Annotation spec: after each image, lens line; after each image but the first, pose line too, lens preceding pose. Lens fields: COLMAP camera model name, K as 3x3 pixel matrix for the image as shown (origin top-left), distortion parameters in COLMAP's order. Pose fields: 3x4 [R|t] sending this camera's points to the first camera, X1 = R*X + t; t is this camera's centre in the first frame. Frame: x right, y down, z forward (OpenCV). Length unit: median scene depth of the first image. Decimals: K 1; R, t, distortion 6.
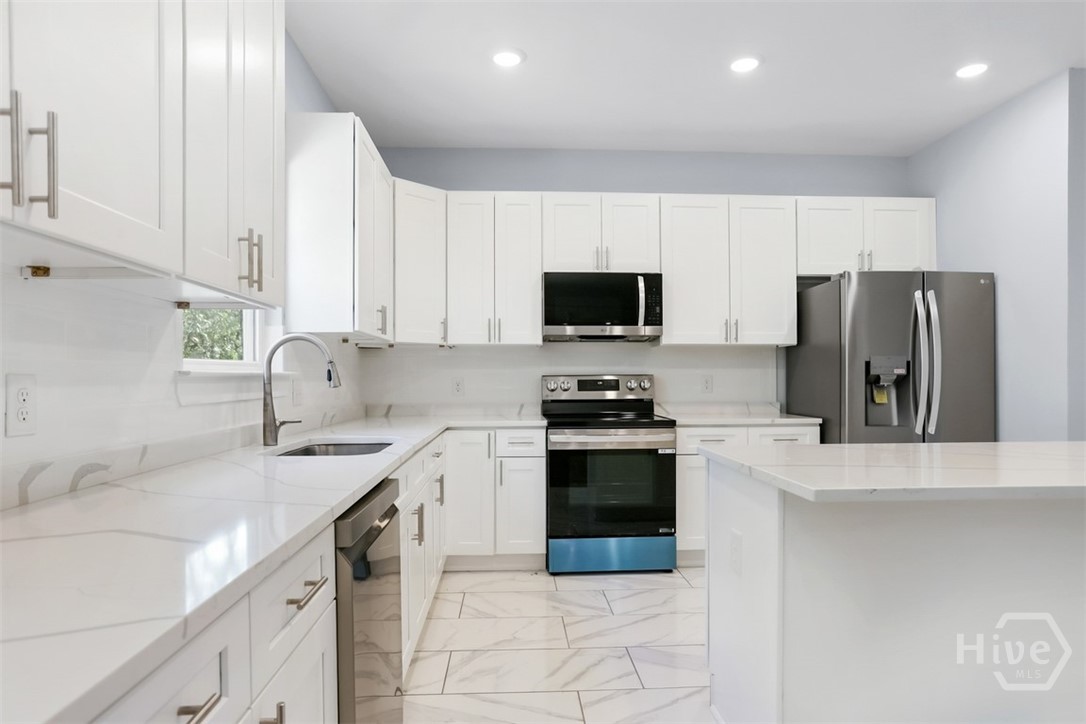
lens RADIAL K [[640.3, 0, 544.2], [0, 640.3, 377.2], [0, 0, 1]] dist [-0.022001, 0.013758]
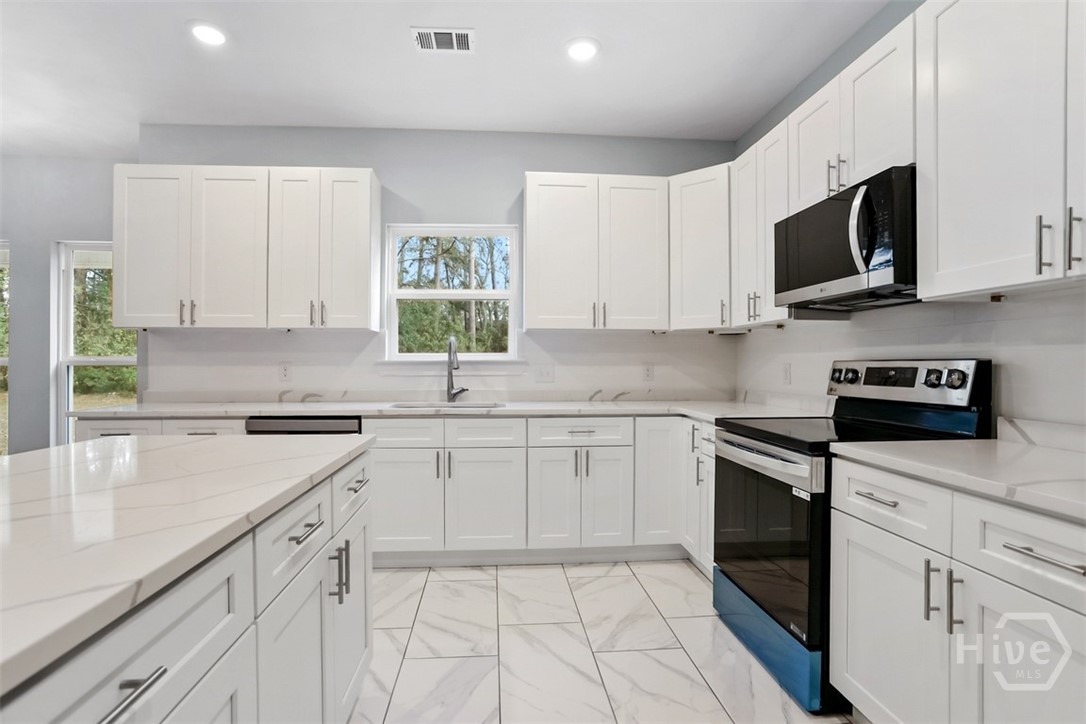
lens RADIAL K [[535.5, 0, 535.7], [0, 535.5, 357.7], [0, 0, 1]] dist [-0.035857, 0.011728]
pose [[0.029787, -0.005755, -0.999540, 0.649027], [0.001284, 0.999983, -0.005719, -0.003055], [0.999555, -0.001113, 0.029794, 0.742391]]
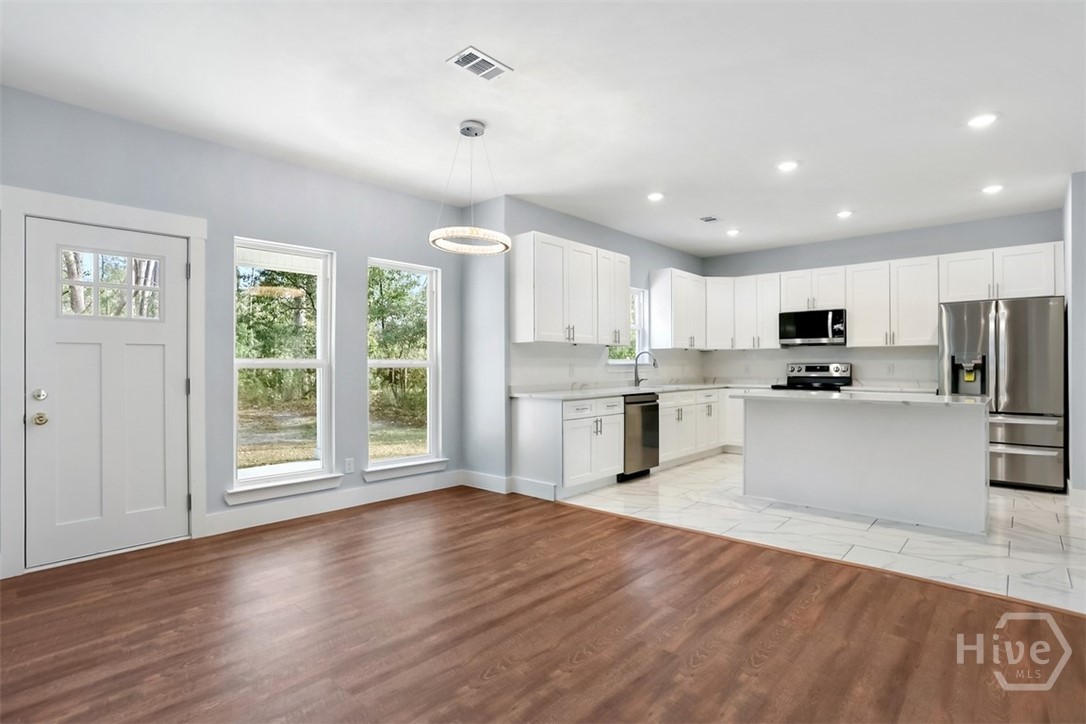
lens RADIAL K [[535.5, 0, 545.7], [0, 535.5, 363.8], [0, 0, 1]] dist [-0.035857, 0.011728]
pose [[0.705817, 0.000597, -0.708394, 0.709983], [0.000219, 0.999999, 0.001061, -0.004954], [0.708394, -0.000904, 0.705817, -0.749844]]
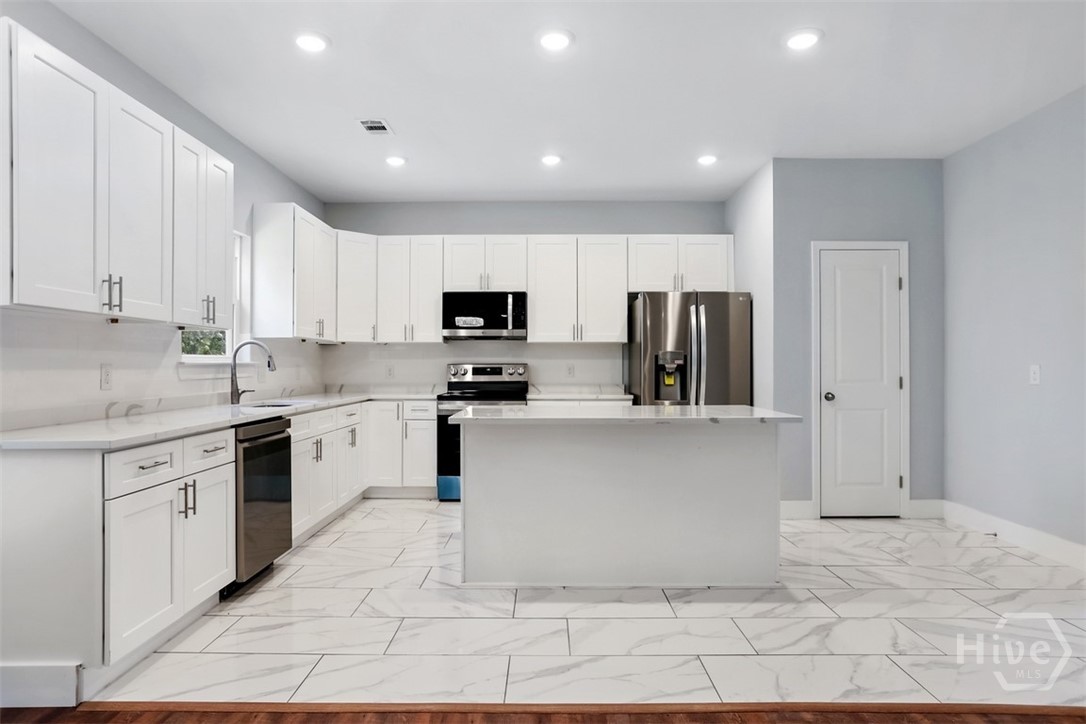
lens RADIAL K [[640.3, 0, 536.9], [0, 640.3, 357.2], [0, 0, 1]] dist [-0.022001, 0.013758]
pose [[0.997713, 0.002180, -0.067552, 0.325020], [-0.002955, 0.999931, -0.011376, -0.002630], [0.067523, 0.011549, 0.997651, -0.435392]]
